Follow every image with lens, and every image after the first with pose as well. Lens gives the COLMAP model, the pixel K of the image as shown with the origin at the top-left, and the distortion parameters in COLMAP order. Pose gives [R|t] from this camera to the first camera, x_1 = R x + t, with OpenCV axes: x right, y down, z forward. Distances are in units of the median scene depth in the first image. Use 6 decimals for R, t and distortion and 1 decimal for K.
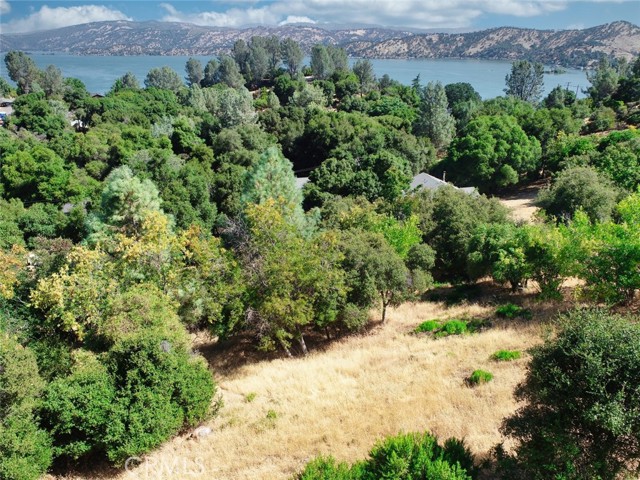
lens RADIAL K [[493.8, 0, 320.0], [0, 493.8, 240.0], [0, 0, 1]] dist [-0.012051, 0.005818]
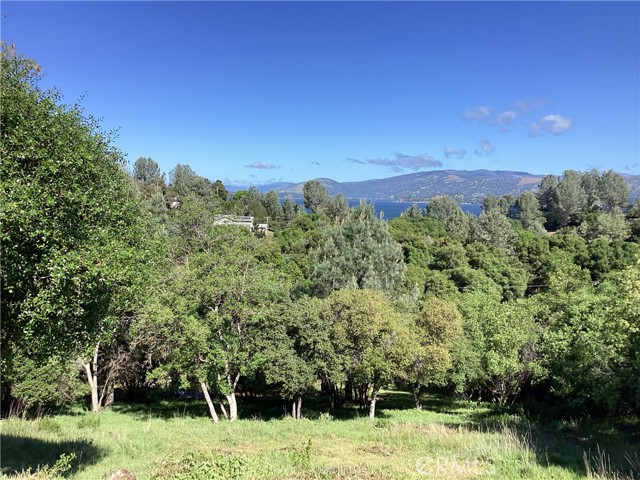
lens RADIAL K [[572.9, 0, 320.0], [0, 572.9, 240.0], [0, 0, 1]] dist [0.115401, -0.207825]
pose [[0.839000, 0.056101, -0.541231, 0.195905], [-0.214340, 0.948324, -0.233966, 0.059473], [0.500137, 0.312305, 0.807669, 0.124314]]
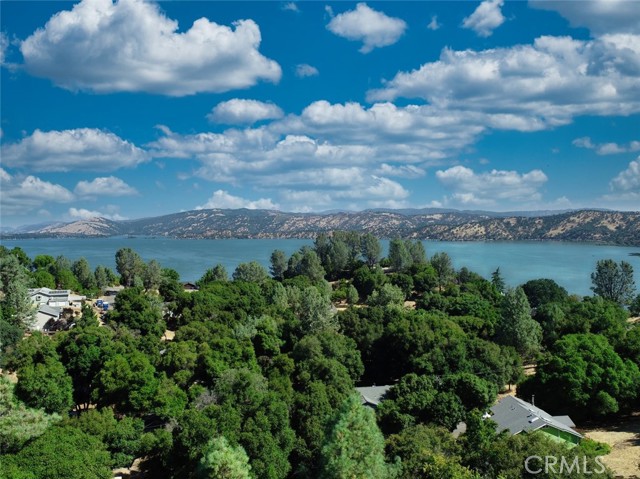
lens RADIAL K [[506.2, 0, 320.0], [0, 506.2, 239.5], [0, 0, 1]] dist [-0.011409, 0.002647]
pose [[0.988470, -0.005712, -0.151309, -0.003151], [-0.046924, 0.938538, -0.341972, -0.070226], [0.143962, 0.345129, 0.927449, -0.058893]]
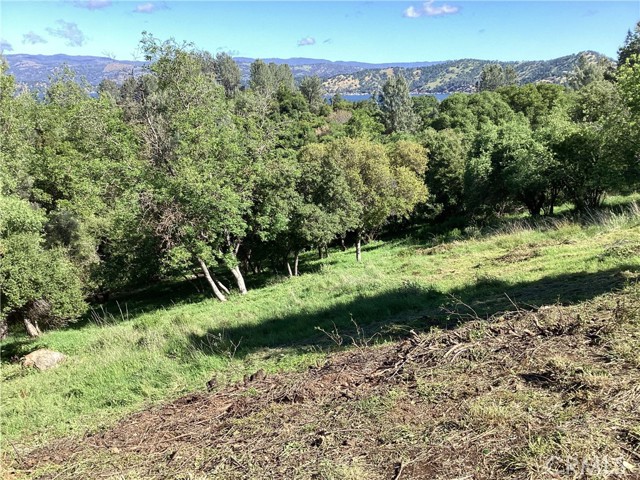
lens RADIAL K [[572.9, 0, 320.0], [0, 572.9, 240.0], [0, 0, 1]] dist [0.115401, -0.207825]
pose [[0.995171, -0.033631, 0.092217, 0.001009], [0.043769, 0.992943, -0.110223, 0.096569], [-0.087859, 0.113727, 0.989620, 0.092410]]
